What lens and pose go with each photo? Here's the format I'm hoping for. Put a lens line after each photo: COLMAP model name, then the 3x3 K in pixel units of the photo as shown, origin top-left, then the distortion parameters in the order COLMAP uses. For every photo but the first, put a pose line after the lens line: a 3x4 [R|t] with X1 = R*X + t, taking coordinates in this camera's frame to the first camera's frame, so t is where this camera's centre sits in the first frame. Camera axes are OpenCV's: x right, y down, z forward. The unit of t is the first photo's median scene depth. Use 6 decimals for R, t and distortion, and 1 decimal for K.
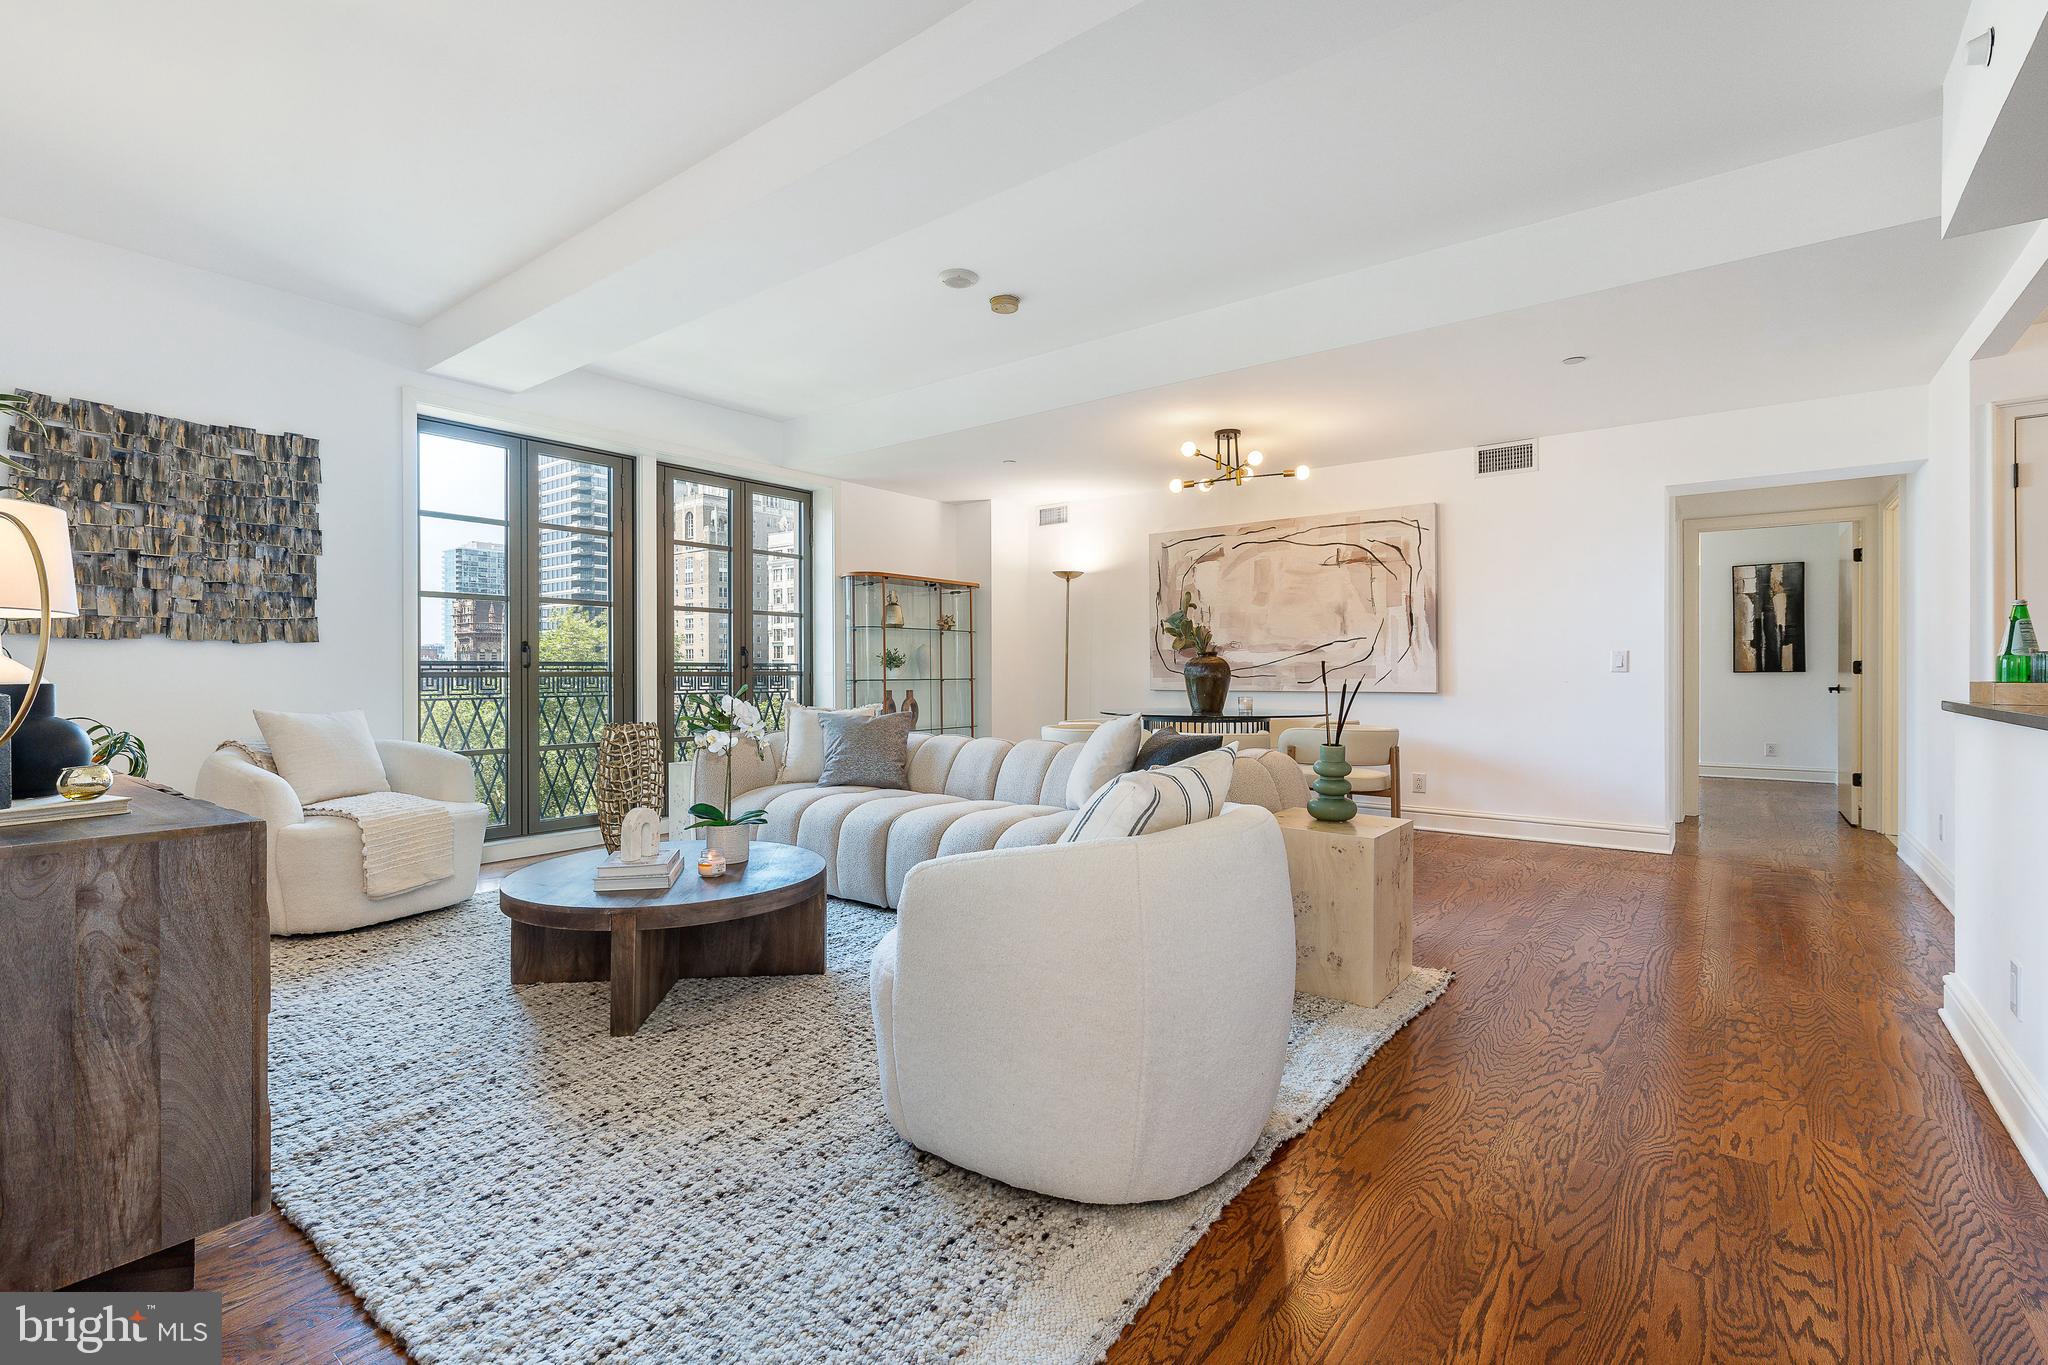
lens RADIAL K [[918.8, 0, 1031.3], [0, 918.8, 677.2], [0, 0, 1]] dist [0.007657, -0.001159]
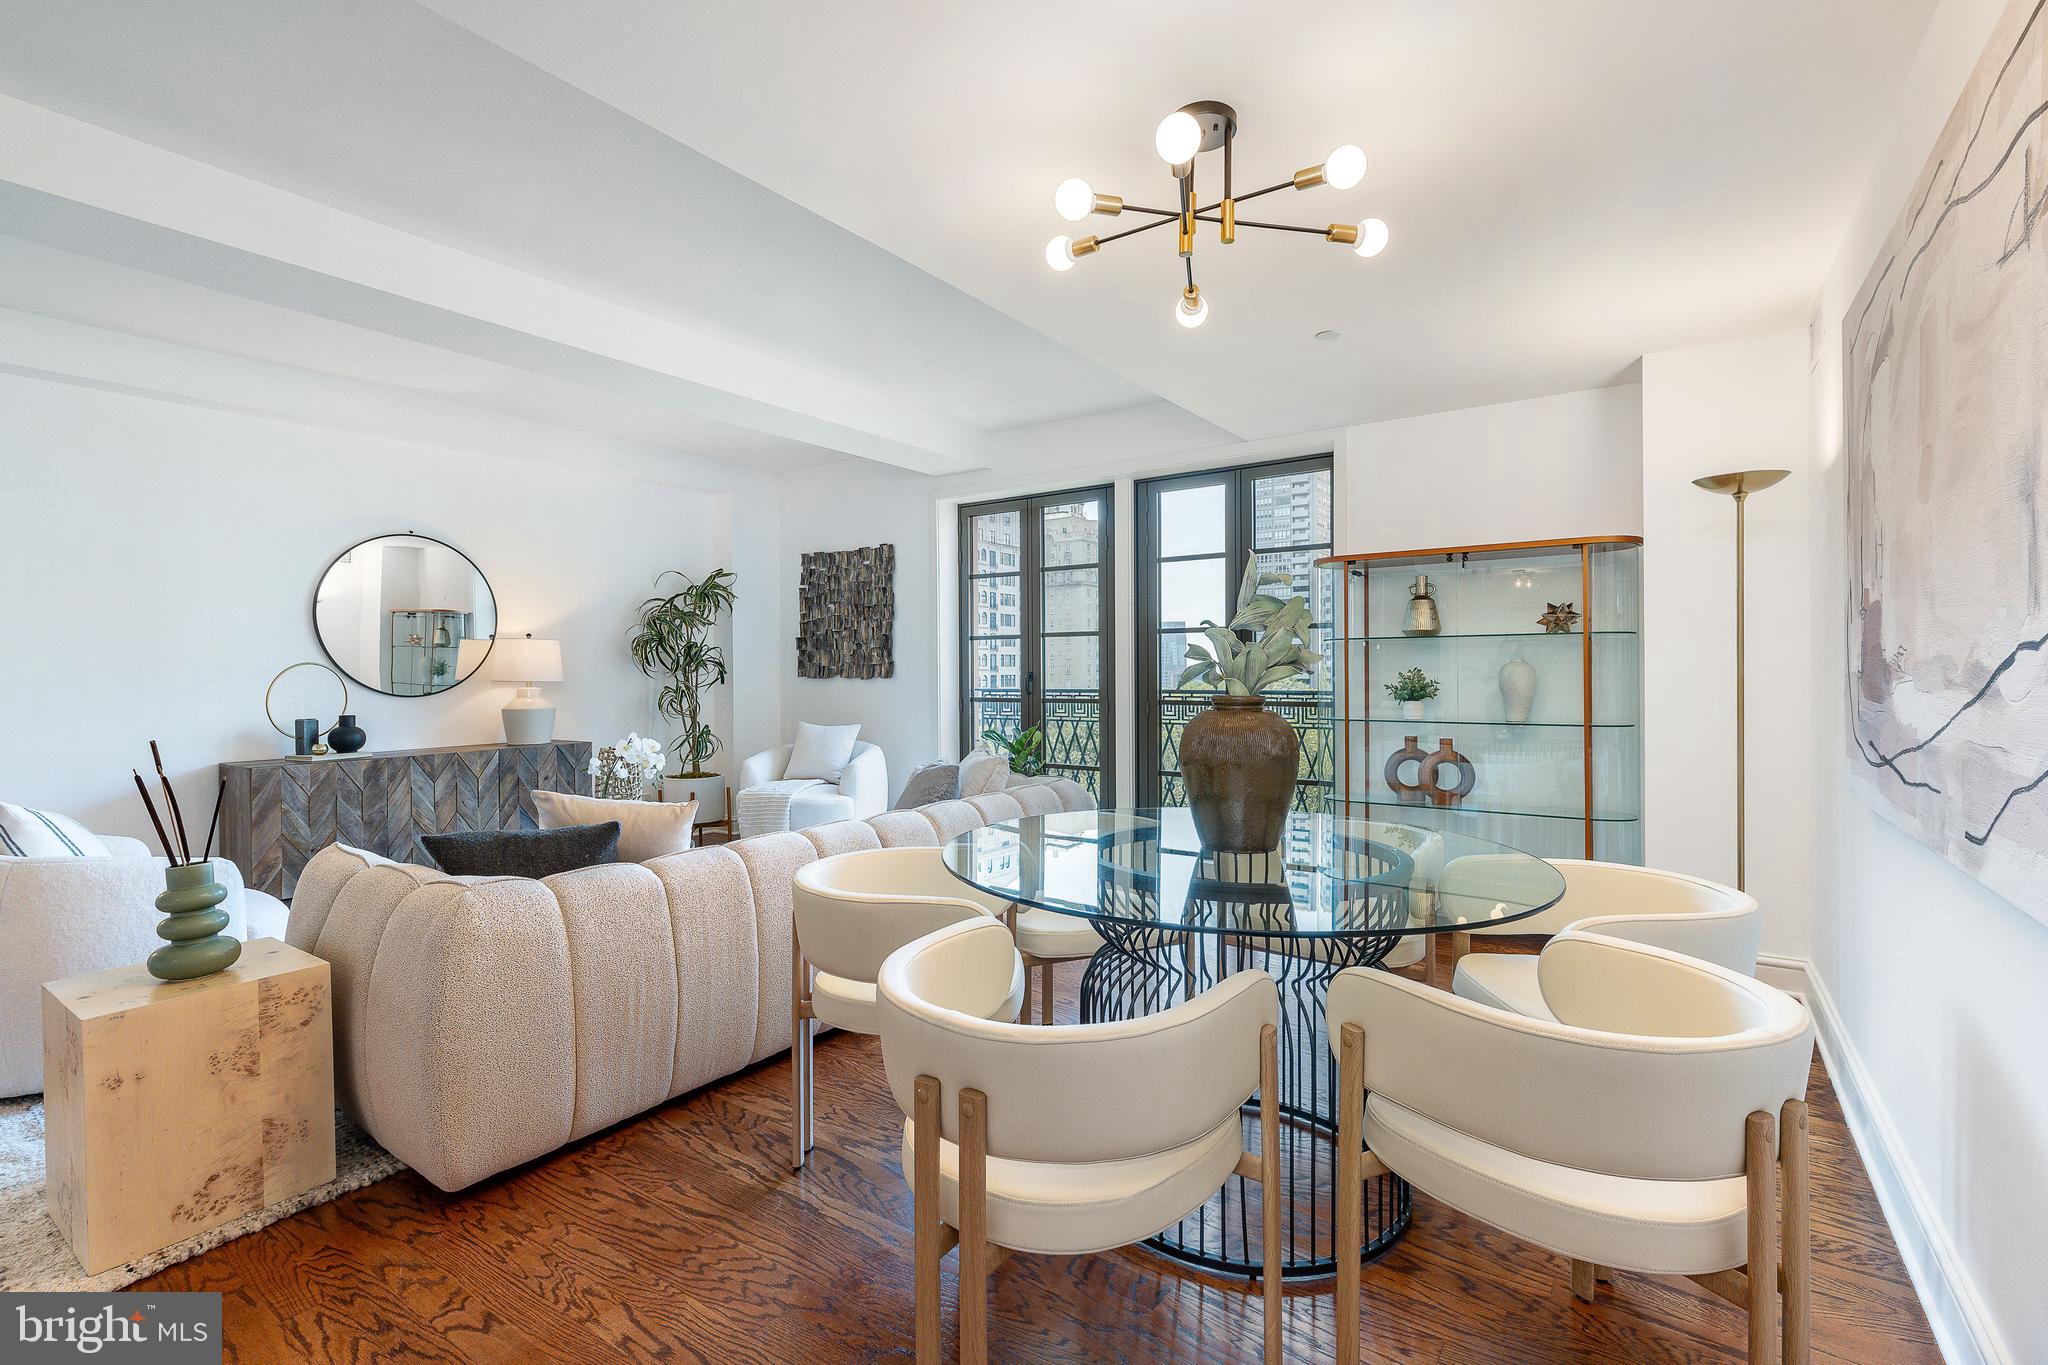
lens RADIAL K [[918.8, 0, 1021.9], [0, 918.8, 672.9], [0, 0, 1]] dist [0.007657, -0.001159]
pose [[0.043949, 0.002651, -0.999030, 0.590623], [0.000669, 0.999996, 0.002683, -0.039207], [0.999034, -0.000786, 0.043947, 0.904027]]
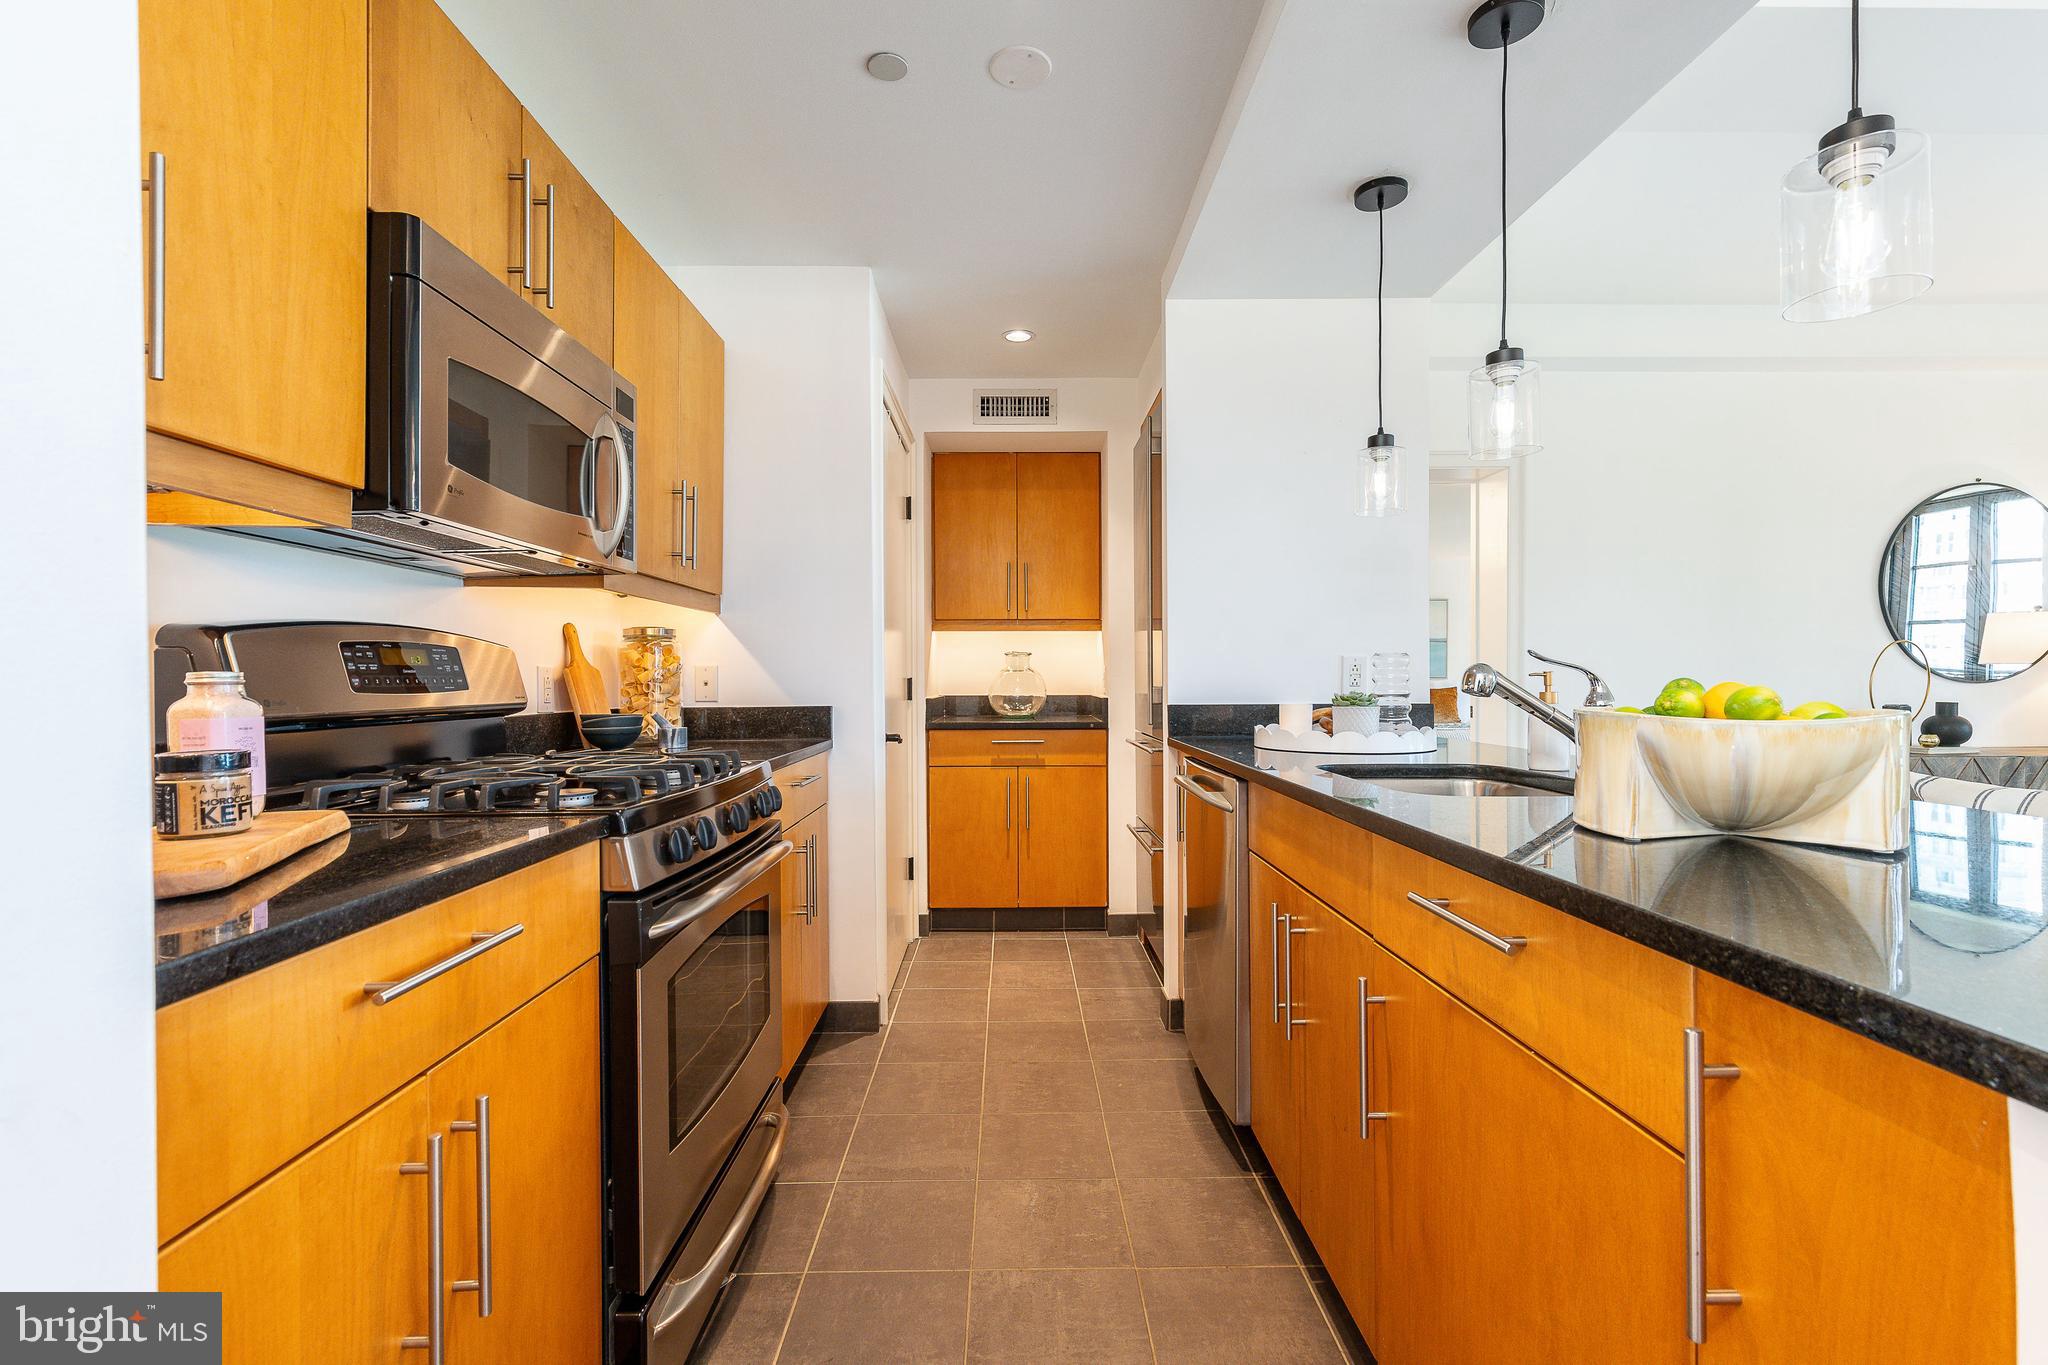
lens RADIAL K [[918.8, 0, 1016.9], [0, 918.8, 687.2], [0, 0, 1]] dist [0.007657, -0.001159]
pose [[-0.779818, 0.010436, -0.625920, 0.736654], [0.000378, 0.999869, 0.016200, -0.021677], [0.626007, 0.012396, -0.779719, 0.413388]]
